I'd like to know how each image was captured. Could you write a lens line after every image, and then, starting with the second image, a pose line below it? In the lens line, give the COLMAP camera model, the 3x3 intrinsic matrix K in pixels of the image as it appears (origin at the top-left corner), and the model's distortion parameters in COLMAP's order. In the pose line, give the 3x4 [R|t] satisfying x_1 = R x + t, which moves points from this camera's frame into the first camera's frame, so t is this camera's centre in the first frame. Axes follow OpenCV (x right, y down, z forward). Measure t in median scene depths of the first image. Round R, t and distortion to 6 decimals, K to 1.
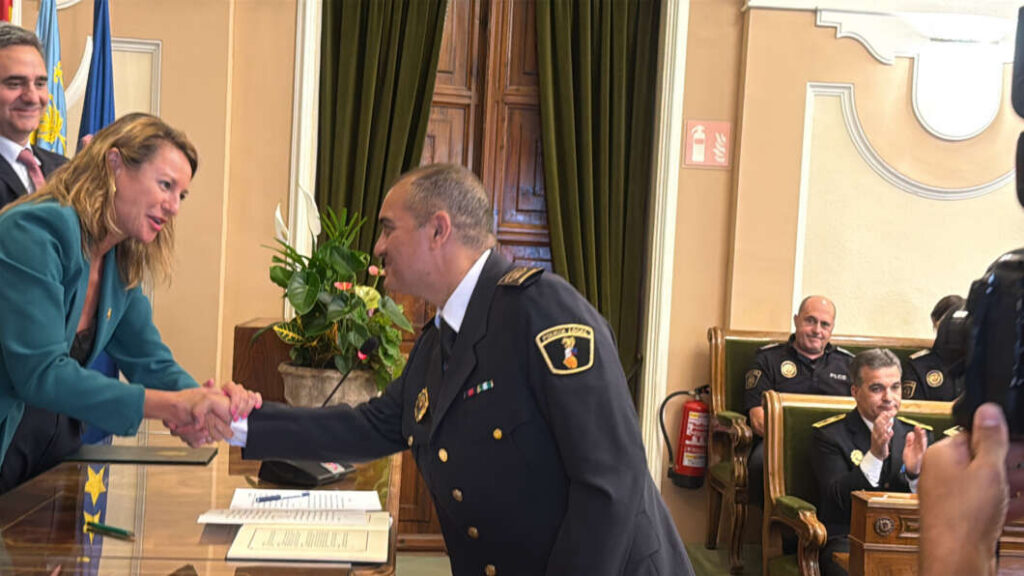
lens RADIAL K [[1322.4, 0, 512.2], [0, 1322.4, 333.0], [0, 0, 1]] dist [0.116677, -0.007709]
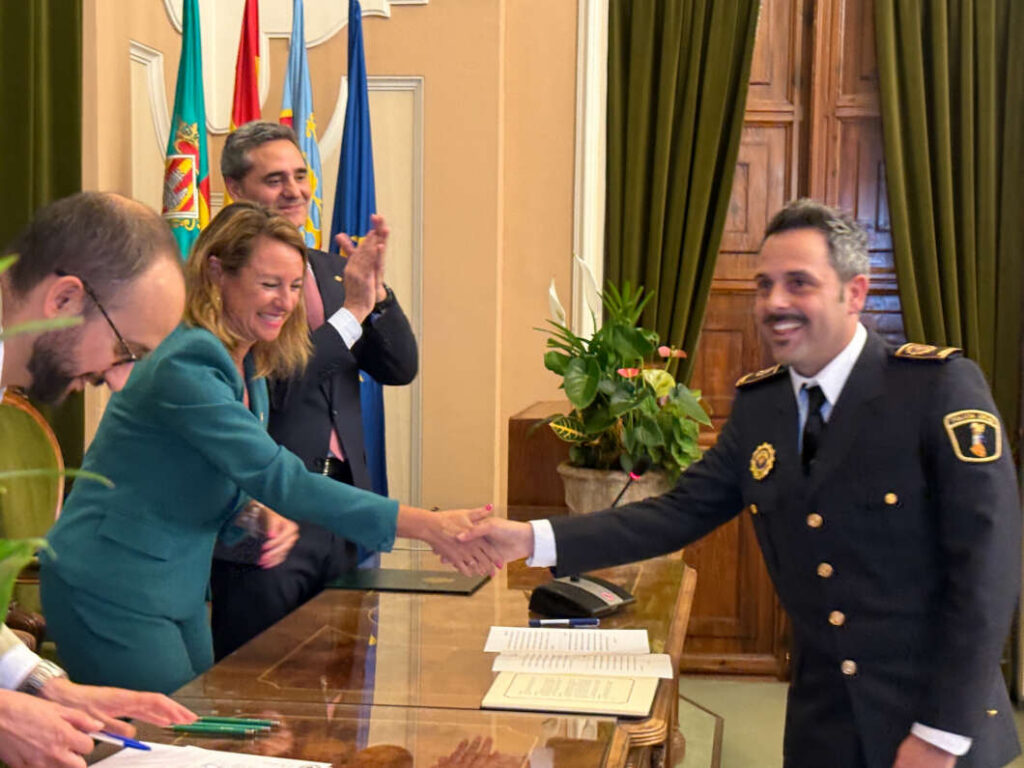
lens RADIAL K [[1711.8, 0, 506.5], [0, 1711.8, 405.4], [0, 0, 1]] dist [0.136270, -0.181675]
pose [[0.975807, -0.023749, -0.217340, 0.033164], [0.027443, 0.999525, 0.013993, -0.030231], [0.216904, -0.019619, 0.975996, -0.089517]]
